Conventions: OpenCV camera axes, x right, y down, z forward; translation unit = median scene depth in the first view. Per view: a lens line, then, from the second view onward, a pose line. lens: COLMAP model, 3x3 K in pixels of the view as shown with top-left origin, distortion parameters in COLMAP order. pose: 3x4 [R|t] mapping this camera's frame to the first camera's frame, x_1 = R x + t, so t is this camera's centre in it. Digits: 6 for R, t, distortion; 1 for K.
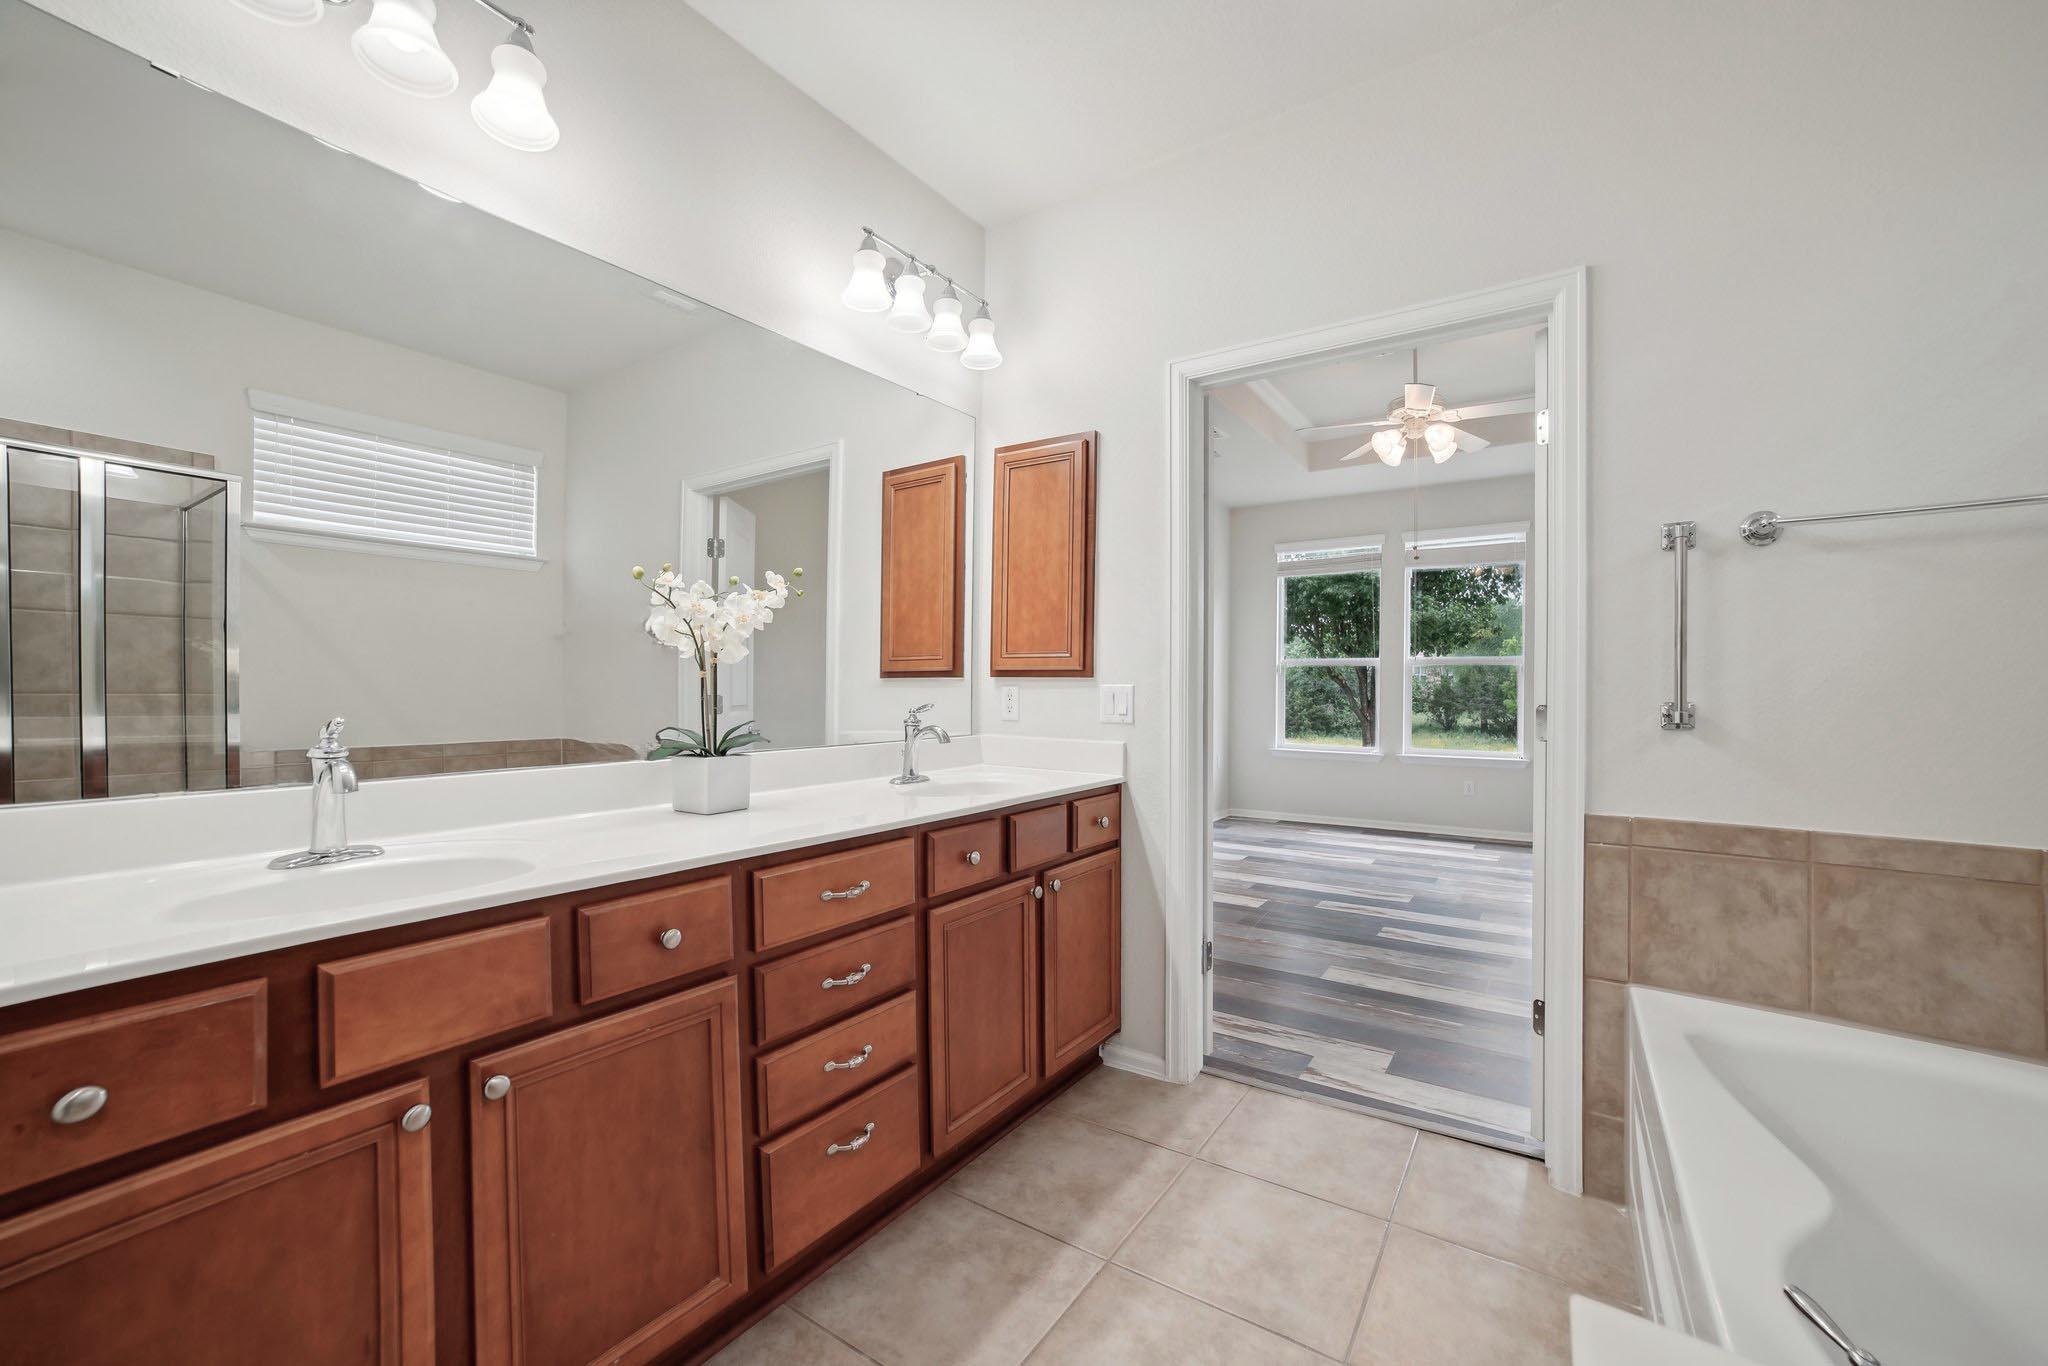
lens RADIAL K [[885.8, 0, 1017.9], [0, 885.8, 682.6], [0, 0, 1]] dist [-0.016823, 0.007817]
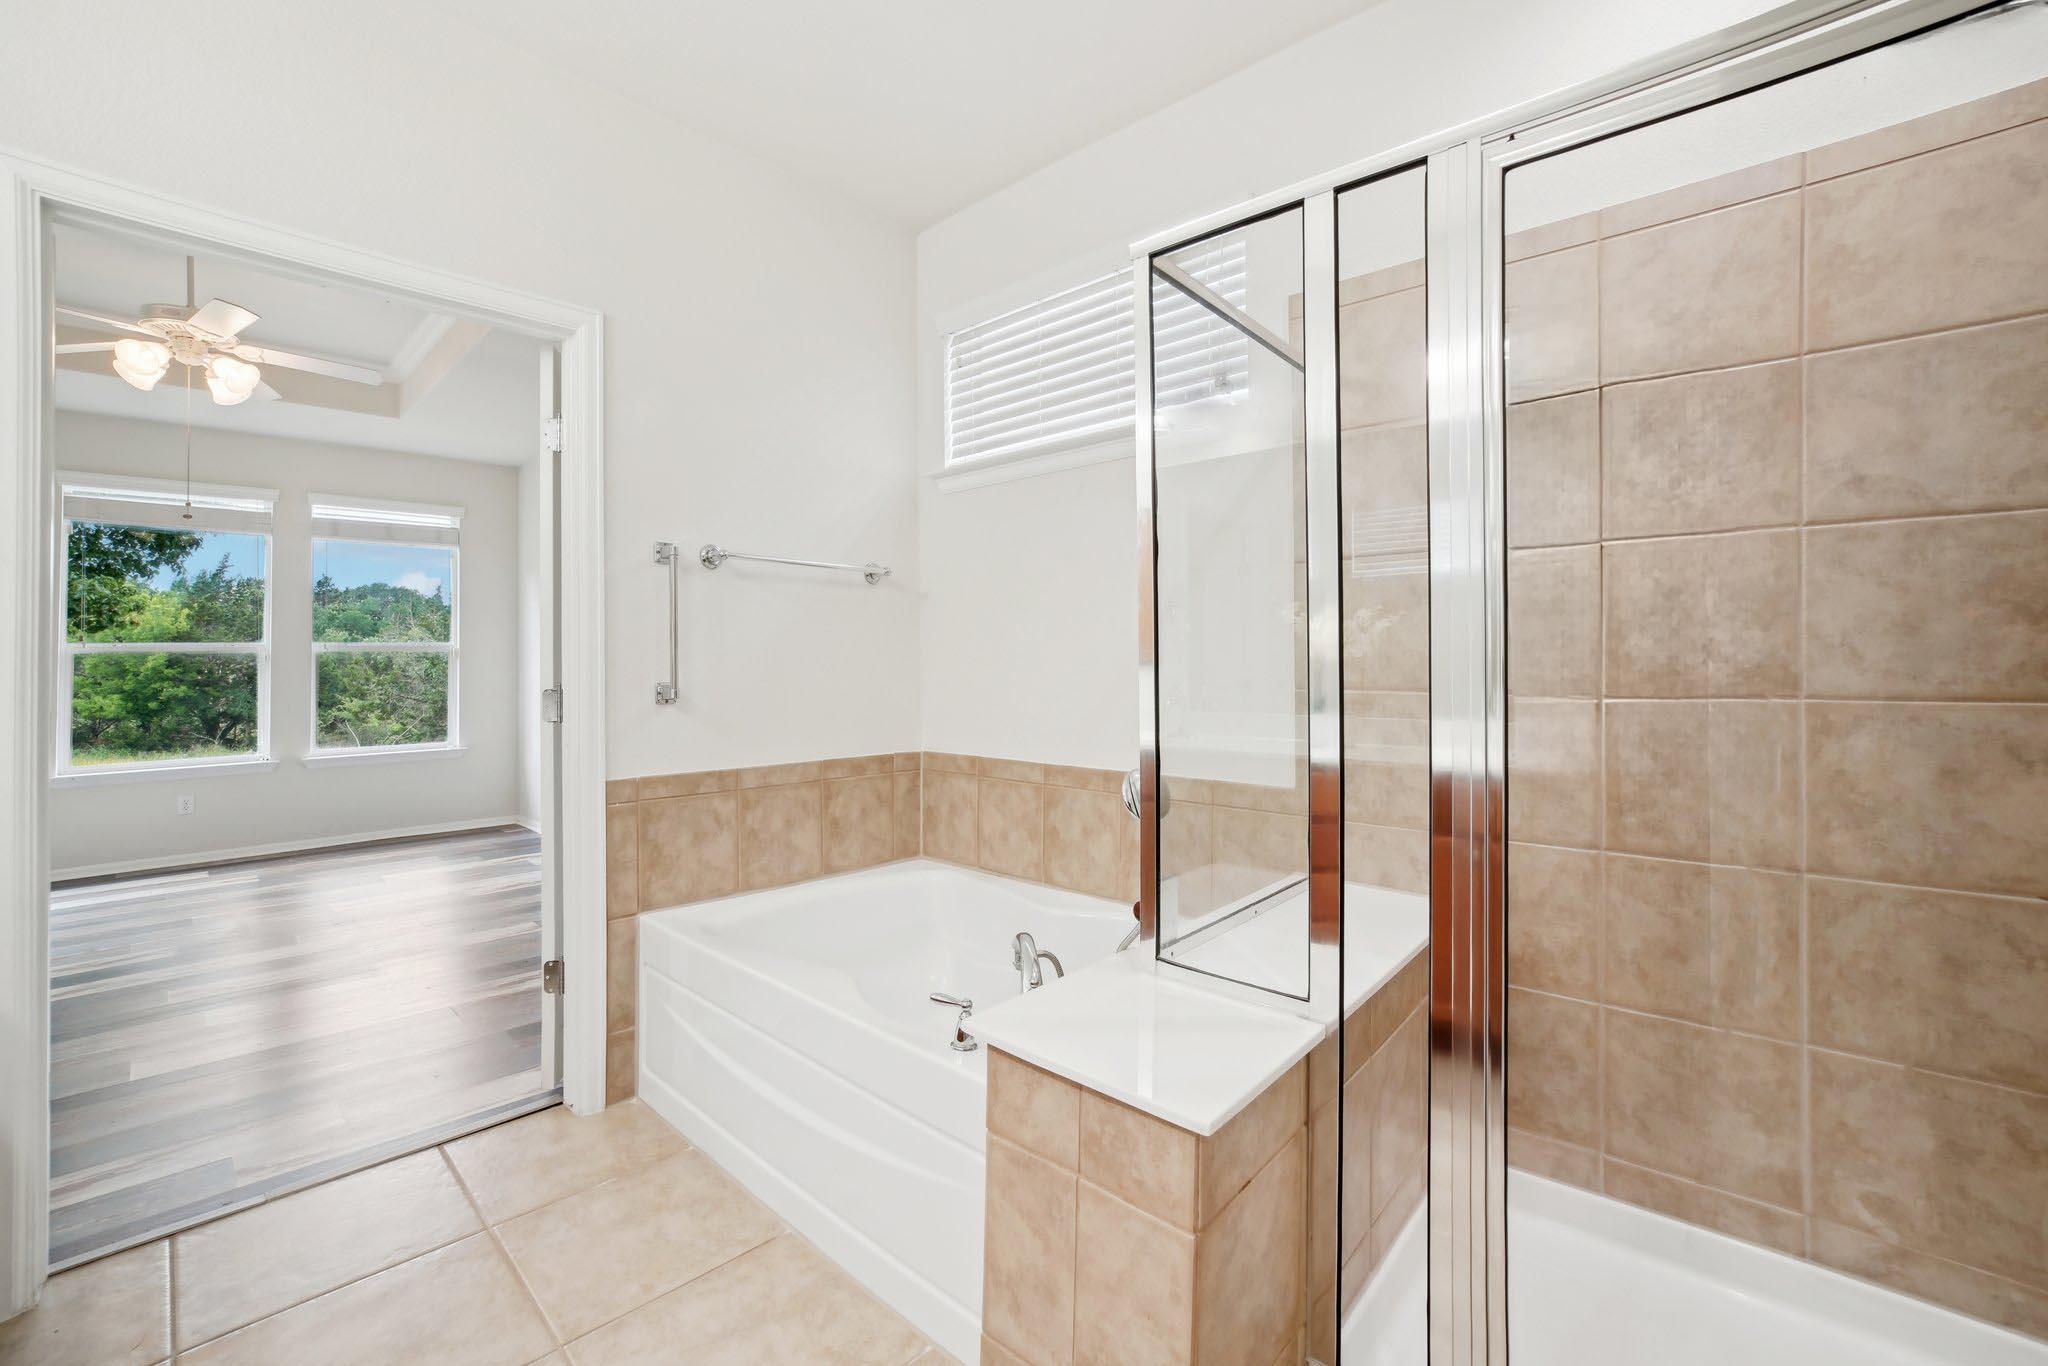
lens RADIAL K [[885.8, 0, 1063.2], [0, 885.8, 683.1], [0, 0, 1]] dist [-0.016823, 0.007817]
pose [[0.158087, -0.028970, 0.987000, -0.412513], [0.015144, 0.999523, 0.026912, -0.003311], [-0.987309, 0.010692, 0.158450, 0.213886]]
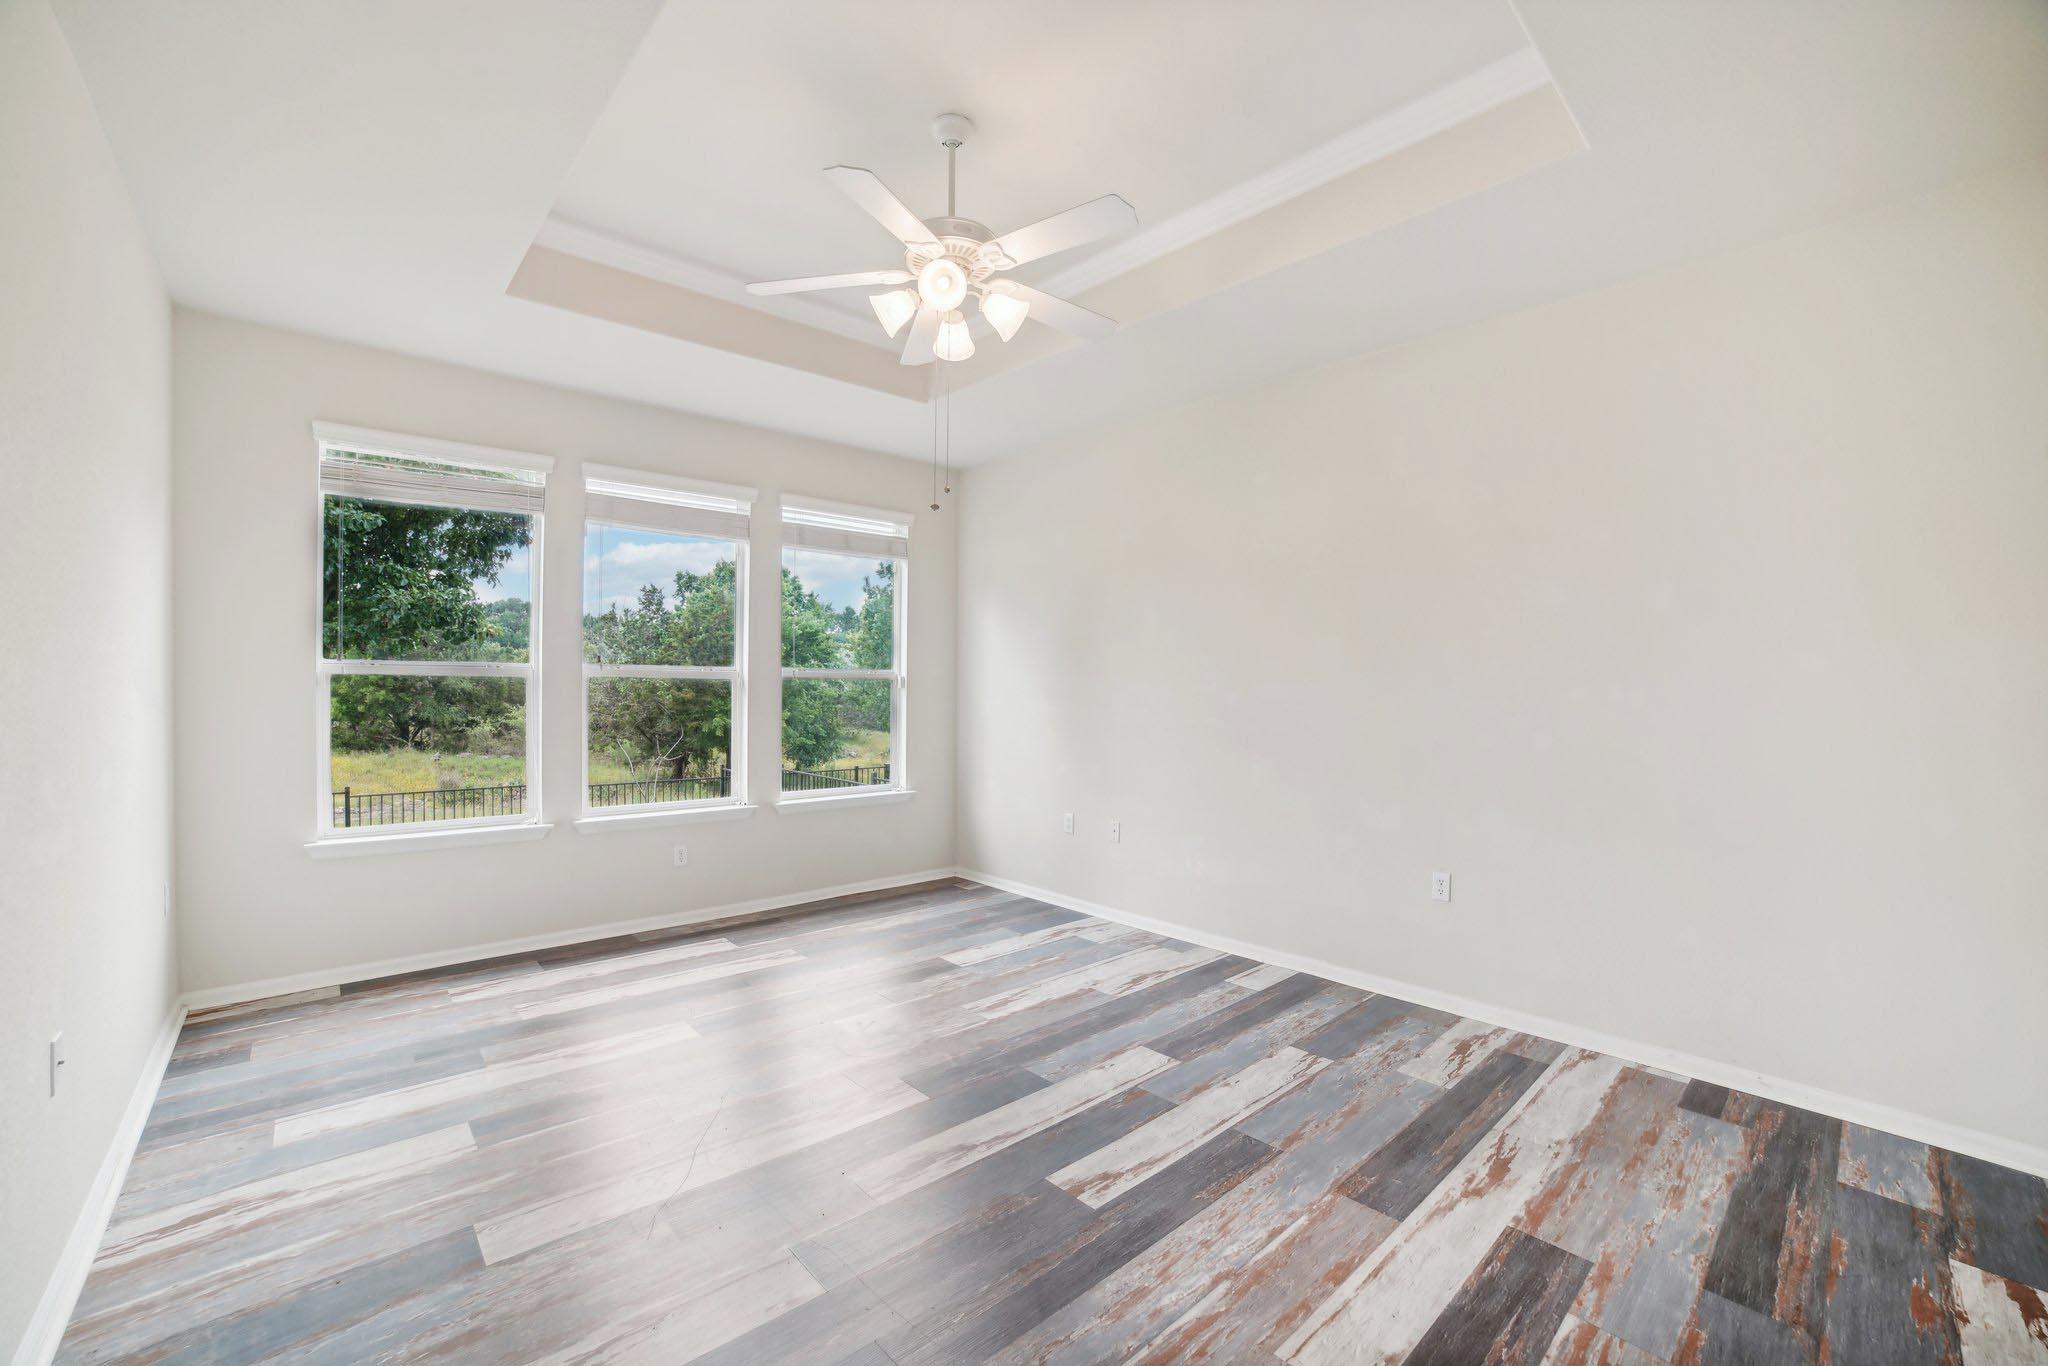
lens RADIAL K [[885.8, 0, 1037.1], [0, 885.8, 690.6], [0, 0, 1]] dist [-0.016823, 0.007817]
pose [[0.277894, -0.002456, 0.960609, -0.185171], [-0.012844, 0.999898, 0.006272, -0.044871], [-0.960526, -0.014081, 0.277834, 1.491931]]
